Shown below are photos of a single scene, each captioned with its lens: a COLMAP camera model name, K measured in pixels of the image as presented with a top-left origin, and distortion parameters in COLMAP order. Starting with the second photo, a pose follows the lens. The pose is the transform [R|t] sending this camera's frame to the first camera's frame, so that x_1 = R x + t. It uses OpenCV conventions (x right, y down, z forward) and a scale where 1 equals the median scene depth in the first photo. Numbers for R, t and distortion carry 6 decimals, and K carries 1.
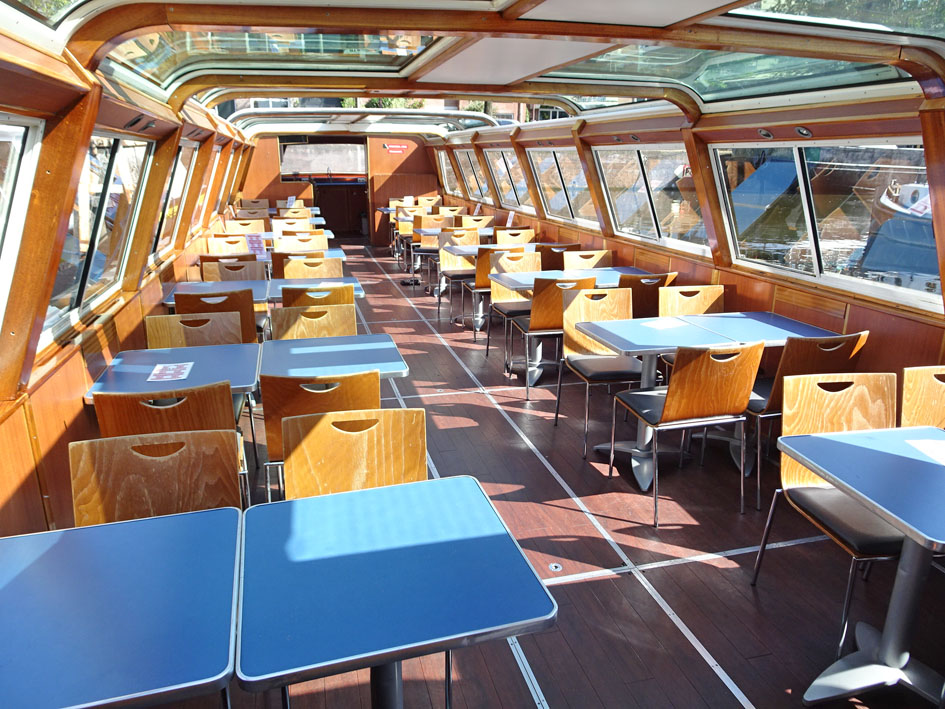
lens RADIAL K [[675.2, 0, 474.4], [0, 675.2, 356.9], [0, 0, 1]] dist [0.006282, -0.002213]
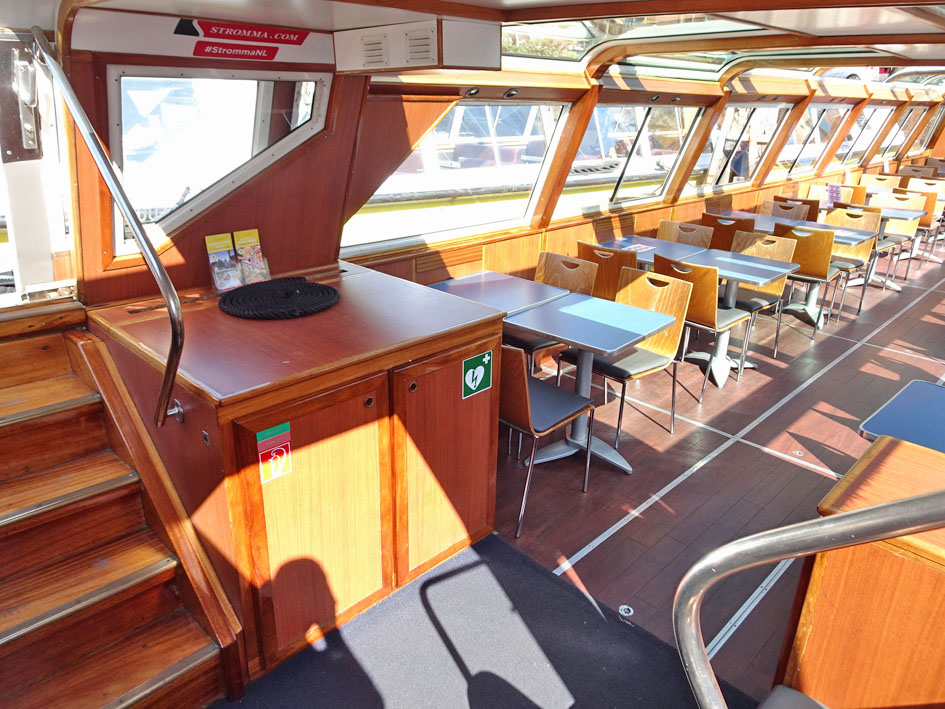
lens RADIAL K [[675.2, 0, 474.4], [0, 675.2, 356.9], [0, 0, 1]] dist [0.006282, -0.002213]
pose [[0.518172, 0.324772, -0.791215, 0.575016], [-0.265666, 0.940457, 0.212045, 0.019097], [0.812970, 0.100324, 0.573599, -0.201844]]
